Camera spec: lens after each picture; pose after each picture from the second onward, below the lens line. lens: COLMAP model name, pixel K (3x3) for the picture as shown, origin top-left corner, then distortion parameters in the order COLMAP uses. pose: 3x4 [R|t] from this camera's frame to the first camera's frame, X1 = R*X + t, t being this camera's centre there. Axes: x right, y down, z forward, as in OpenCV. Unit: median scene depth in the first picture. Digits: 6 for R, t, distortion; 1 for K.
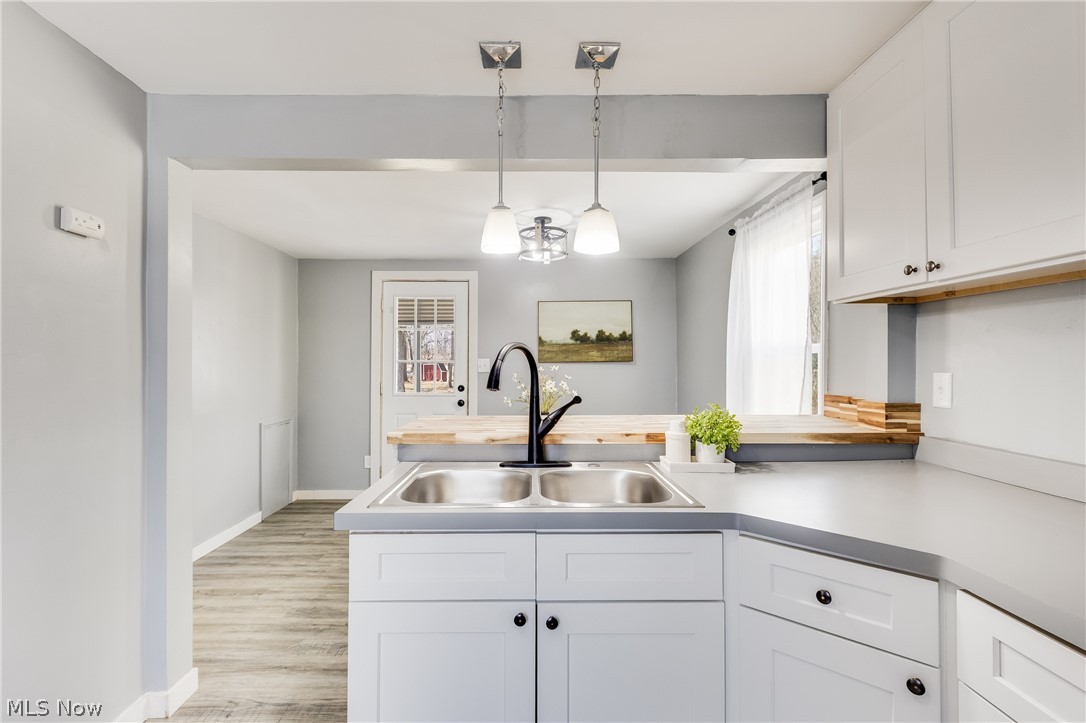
lens RADIAL K [[542.6, 0, 543.0], [0, 542.6, 361.5], [0, 0, 1]] dist [0.000856, -0.000026]
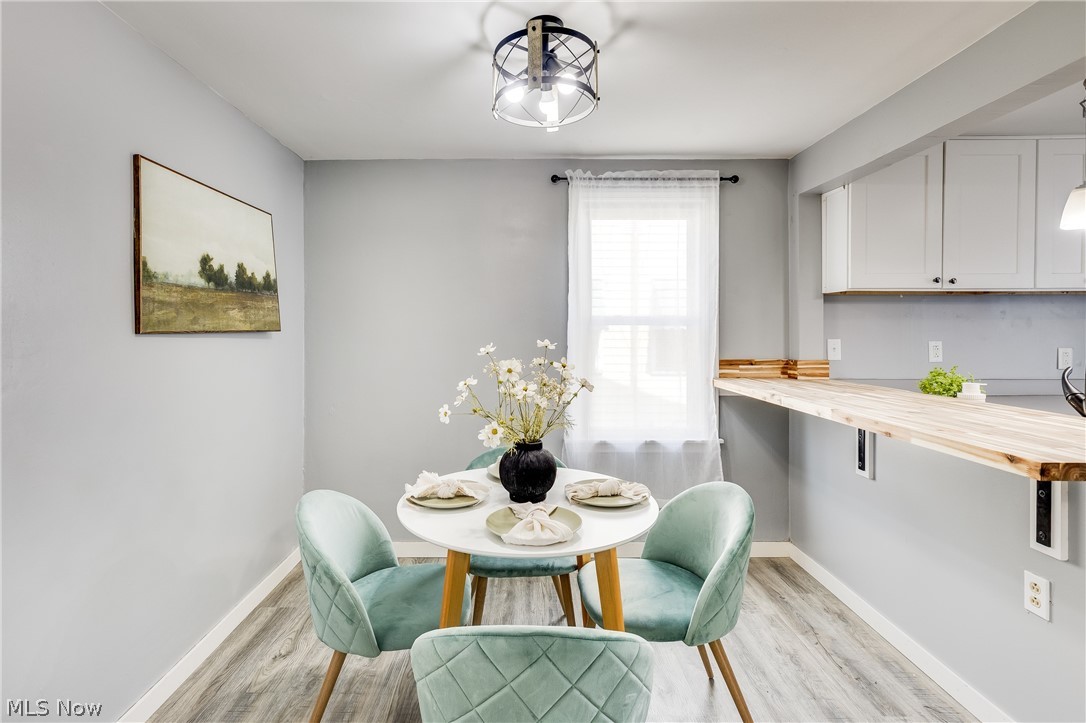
lens RADIAL K [[514.1, 0, 542.3], [0, 514.1, 343.9], [0, 0, 1]] dist [0.011510, 0.000131]
pose [[0.007968, -0.019778, 0.999773, -0.335023], [-0.000887, 0.999804, 0.019785, 0.001721], [-0.999968, -0.001045, 0.007949, 0.740761]]
